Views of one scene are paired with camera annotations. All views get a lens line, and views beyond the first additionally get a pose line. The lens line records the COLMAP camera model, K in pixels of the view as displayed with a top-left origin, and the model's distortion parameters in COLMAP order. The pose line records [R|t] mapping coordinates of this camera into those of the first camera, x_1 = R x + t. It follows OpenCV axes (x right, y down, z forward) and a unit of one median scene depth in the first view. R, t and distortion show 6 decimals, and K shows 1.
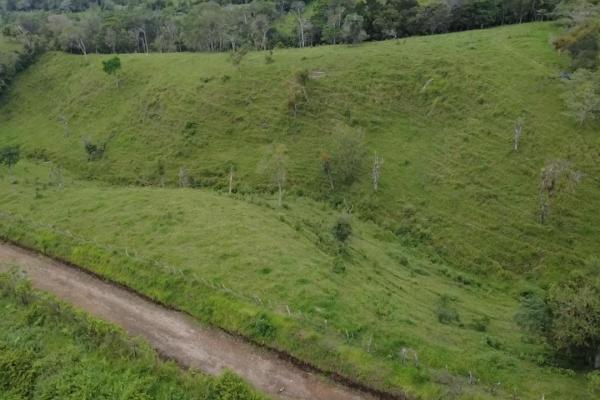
lens RADIAL K [[521.0, 0, 300.0], [0, 521.0, 200.0], [0, 0, 1]] dist [-0.003026, 0.000784]
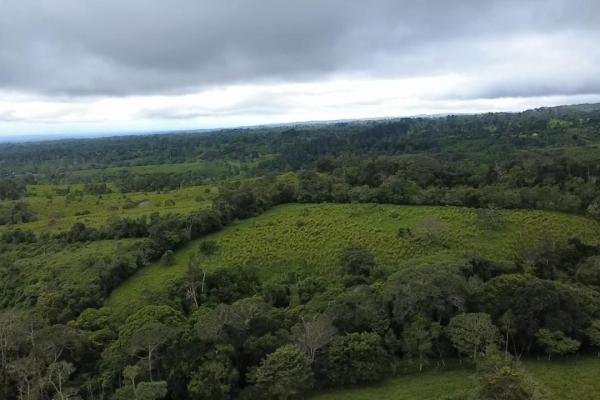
lens RADIAL K [[521.0, 0, 300.0], [0, 521.0, 200.0], [0, 0, 1]] dist [-0.003026, 0.000784]
pose [[0.994428, -0.019913, 0.103521, 0.269094], [0.049942, 0.953797, -0.296271, -0.458241], [-0.092838, 0.299791, 0.949477, 0.426446]]
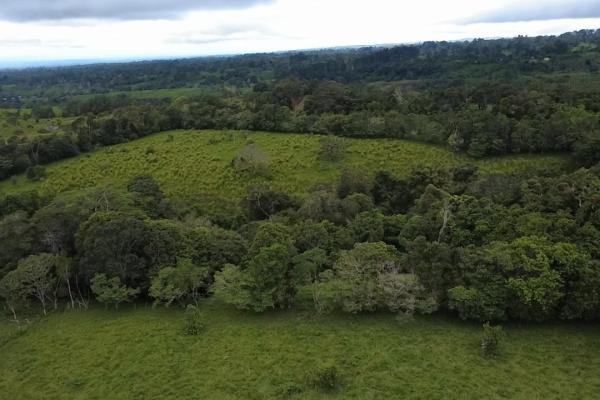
lens RADIAL K [[521.0, 0, 300.0], [0, 521.0, 200.0], [0, 0, 1]] dist [-0.003026, 0.000784]
pose [[0.999626, -0.010791, 0.025125, 0.977293], [0.014786, 0.986230, -0.164717, -0.467611], [-0.023002, 0.165027, 0.986021, 0.502990]]
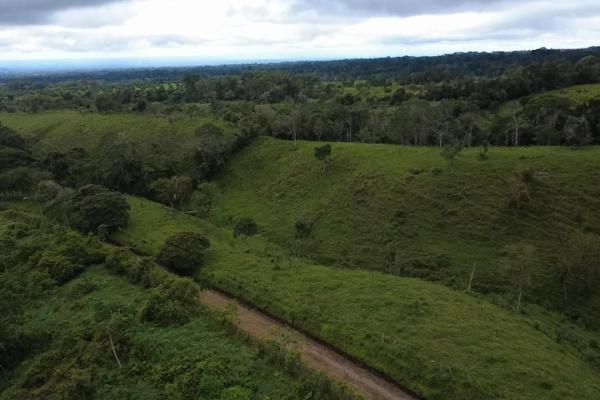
lens RADIAL K [[521.0, 0, 300.0], [0, 521.0, 200.0], [0, 0, 1]] dist [-0.003026, 0.000784]
pose [[0.954318, 0.090237, -0.284840, -0.116930], [-0.137581, 0.978941, -0.150819, 0.007962], [0.265232, 0.183118, 0.946636, -0.008671]]
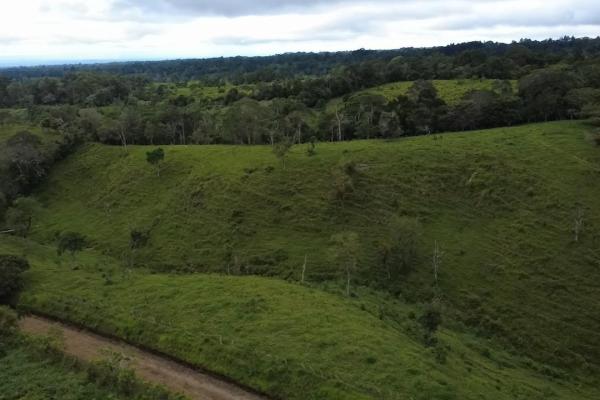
lens RADIAL K [[521.0, 0, 300.0], [0, 521.0, 200.0], [0, 0, 1]] dist [-0.003026, 0.000784]
pose [[0.999922, 0.011056, 0.005876, -0.099516], [-0.009876, 0.984932, -0.172658, 0.004317], [-0.007696, 0.172586, 0.984964, -0.007159]]
